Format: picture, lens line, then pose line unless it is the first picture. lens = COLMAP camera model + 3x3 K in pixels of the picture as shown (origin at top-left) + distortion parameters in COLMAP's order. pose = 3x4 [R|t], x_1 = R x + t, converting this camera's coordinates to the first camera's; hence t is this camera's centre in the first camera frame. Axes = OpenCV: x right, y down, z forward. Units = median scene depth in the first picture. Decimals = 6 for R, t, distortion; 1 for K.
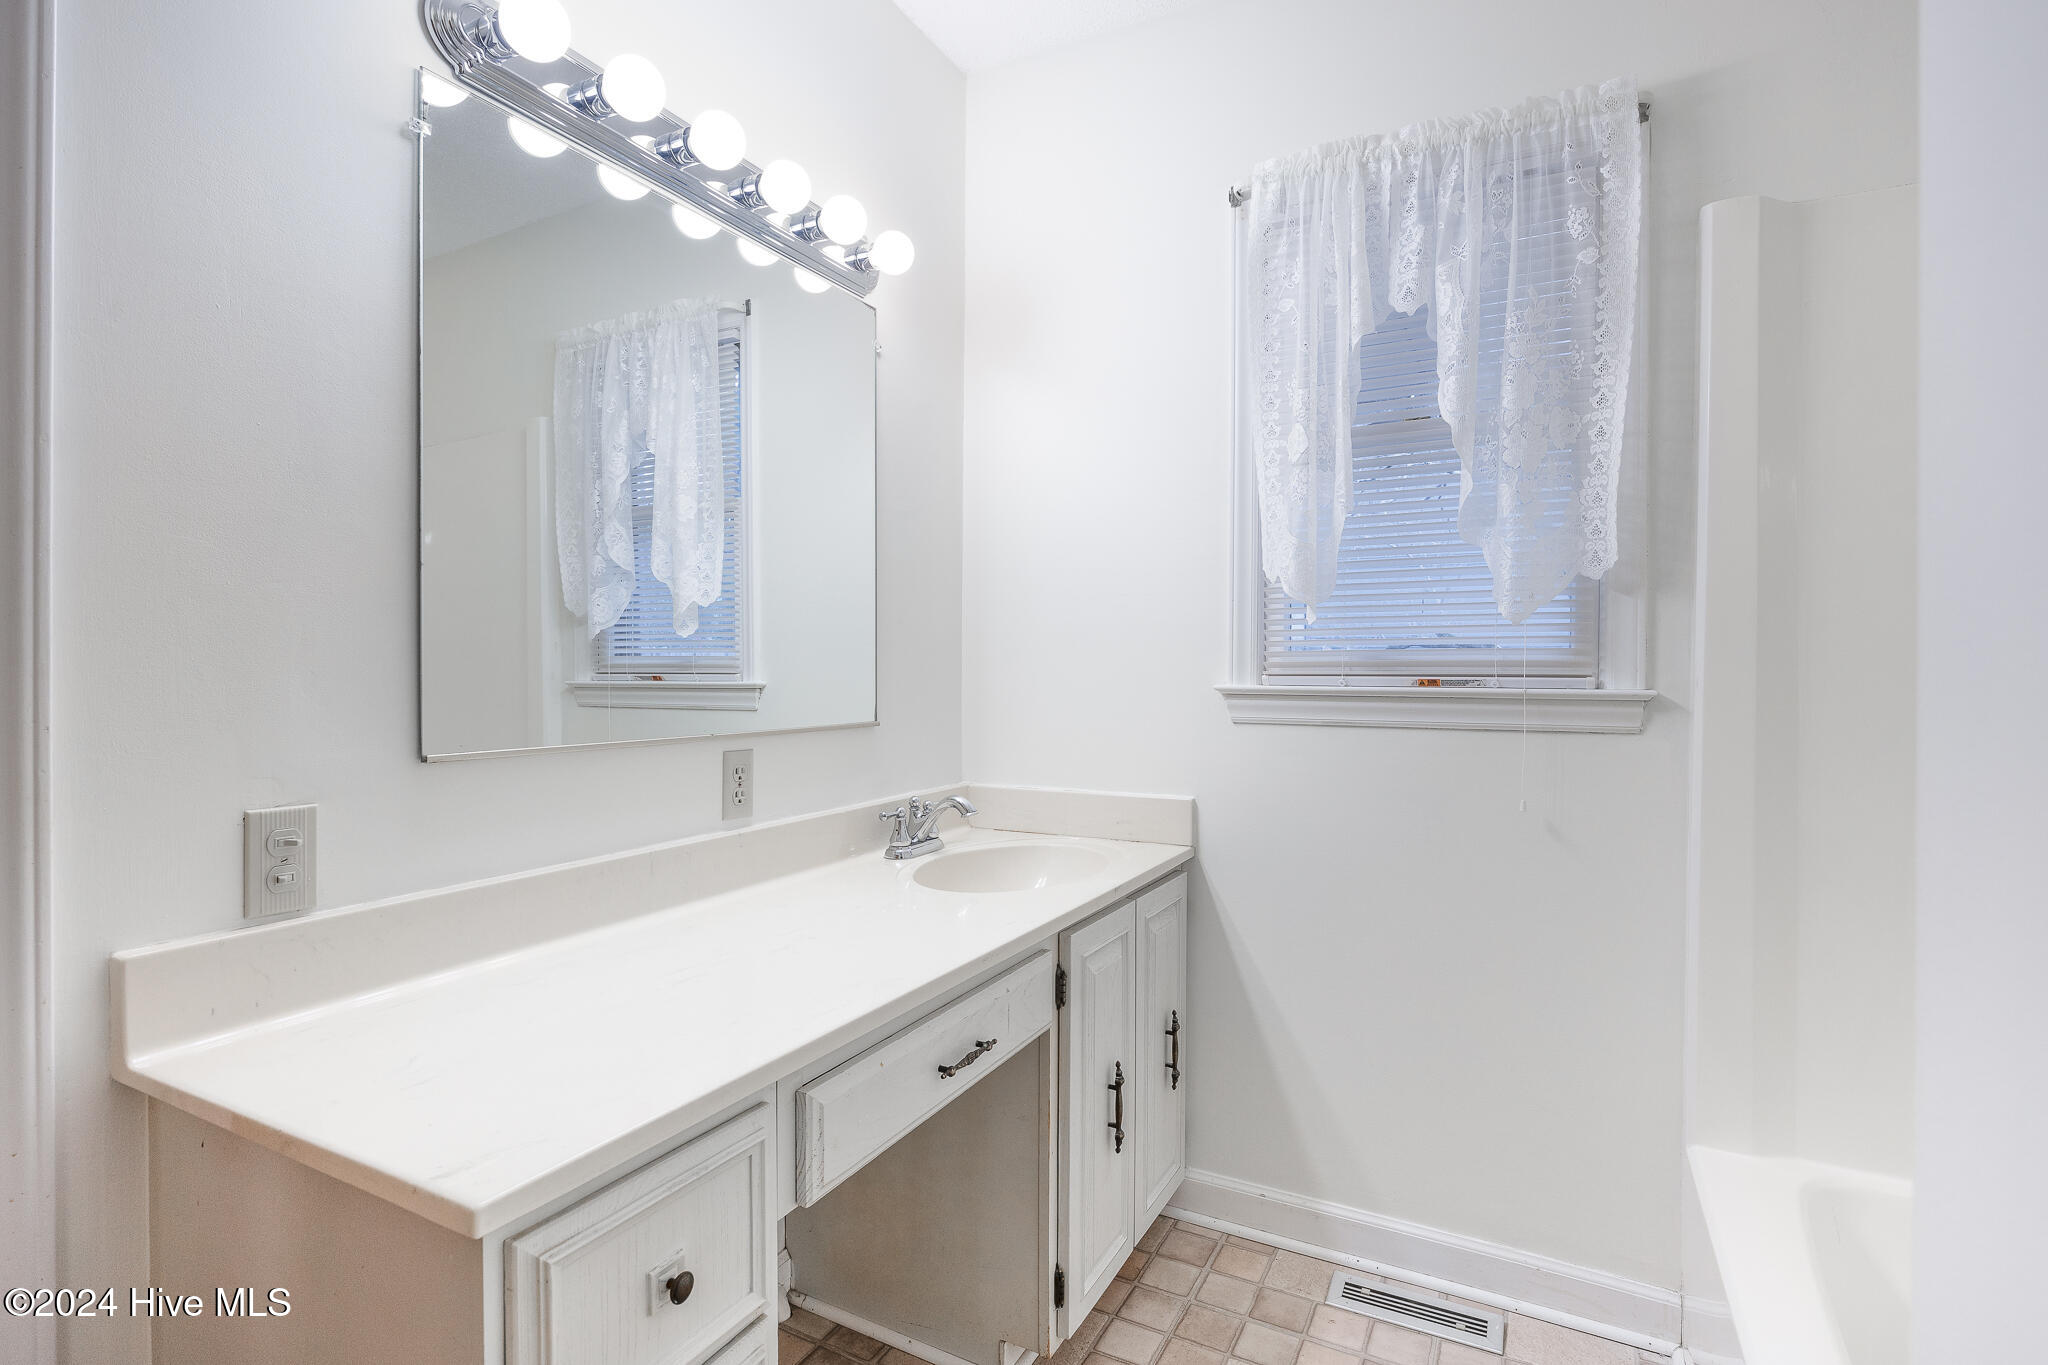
lens RADIAL K [[966.5, 0, 1024.9], [0, 966.5, 663.1], [0, 0, 1]] dist [-0.005374, -0.001088]
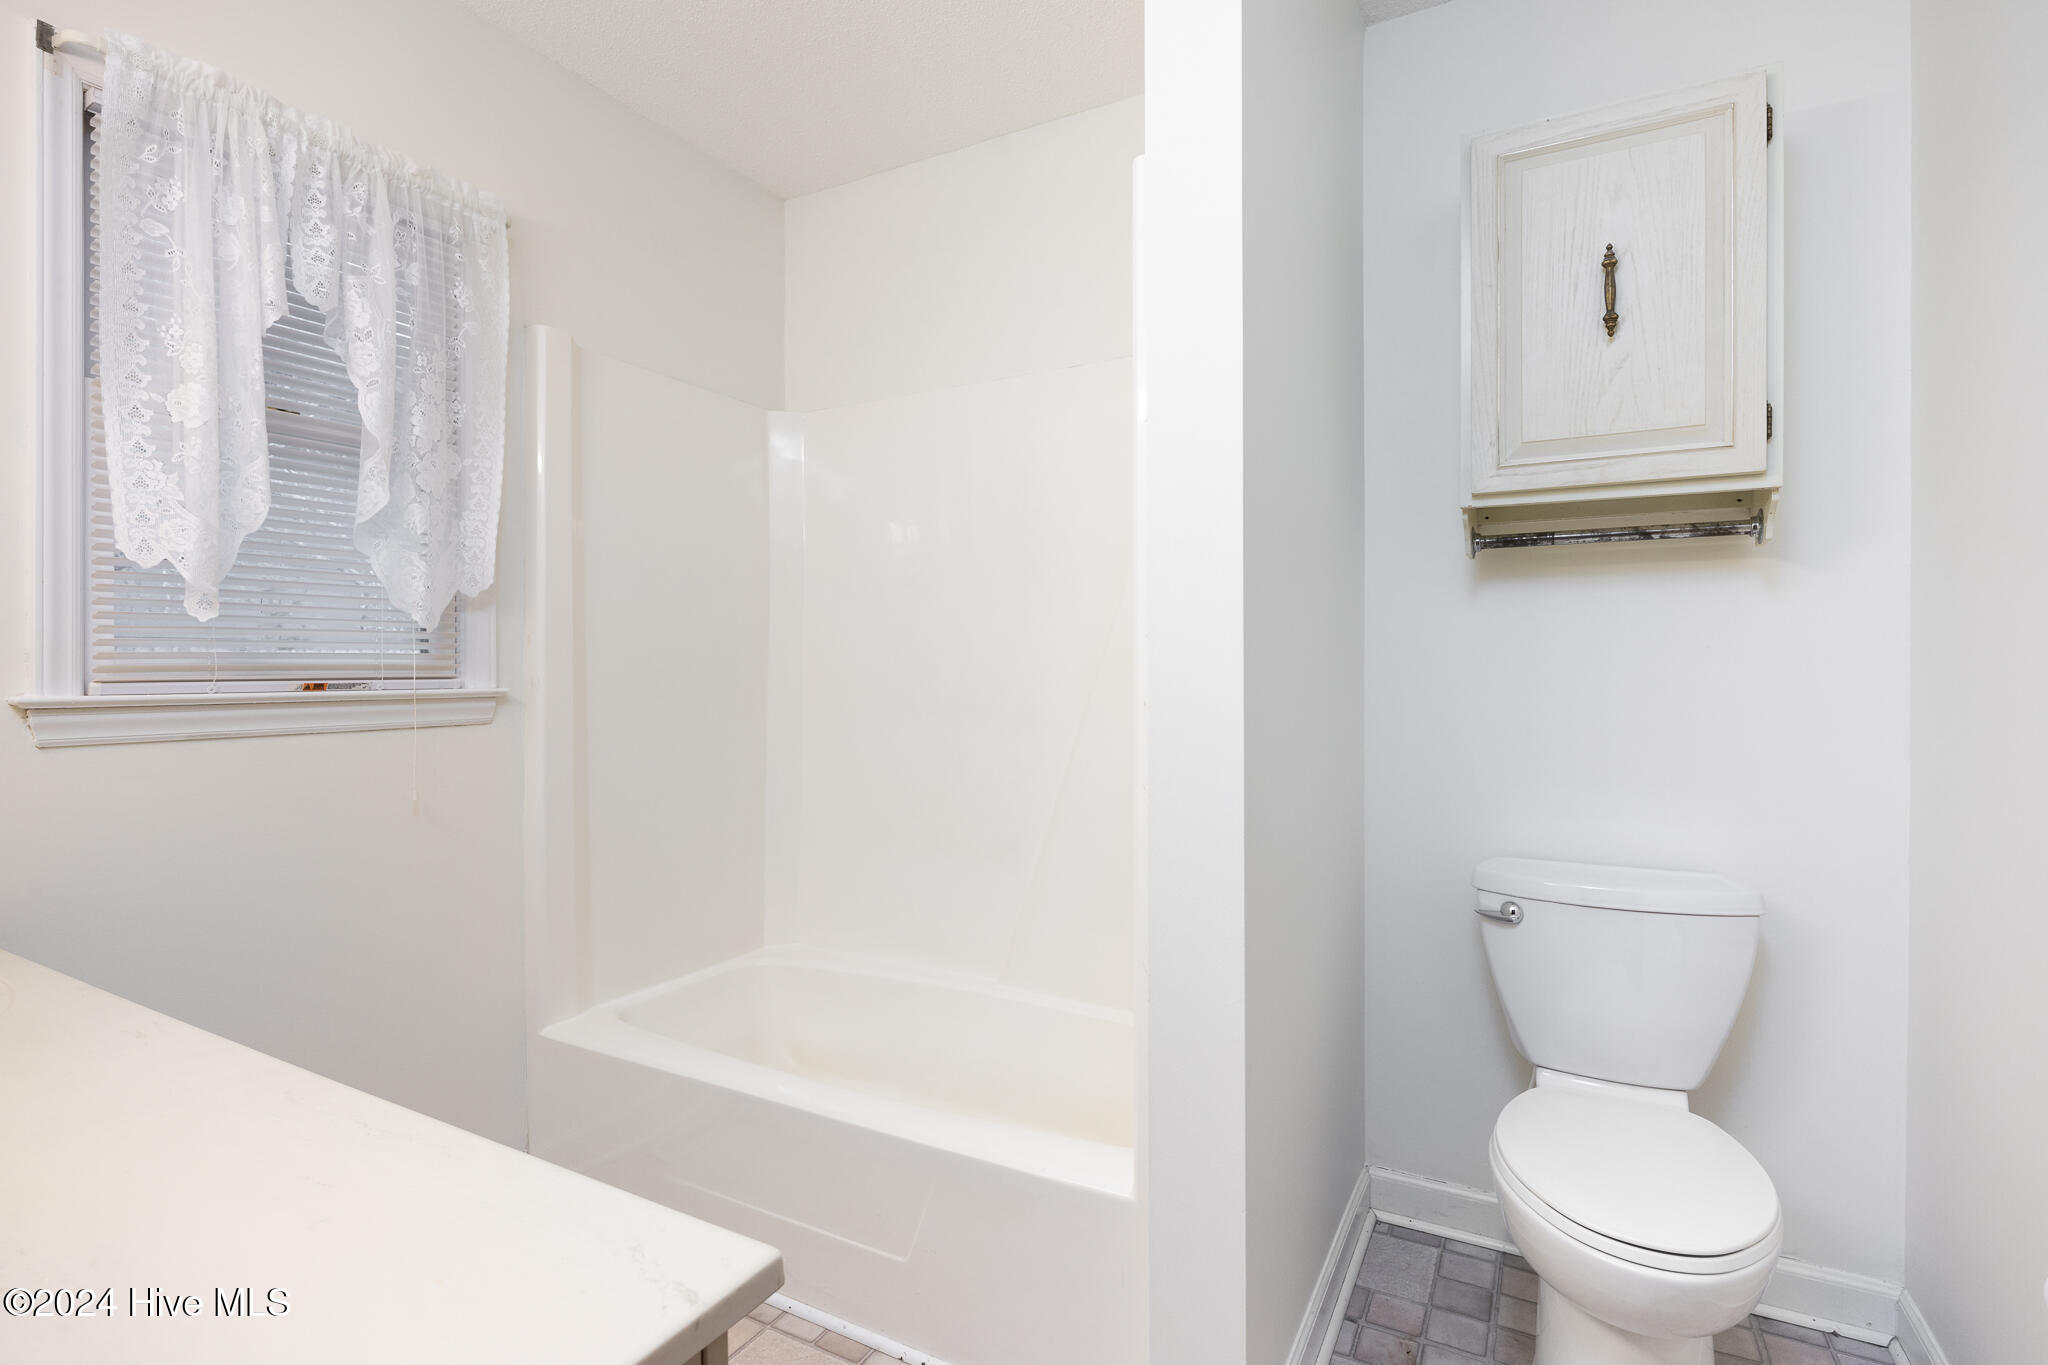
lens RADIAL K [[966.5, 0, 1021.9], [0, 966.5, 681.8], [0, 0, 1]] dist [-0.005374, -0.001088]
pose [[0.033626, -0.012561, 0.999356, -0.567529], [0.006550, 0.999902, 0.012347, 0.008234], [-0.999413, 0.006131, 0.033705, 0.262804]]
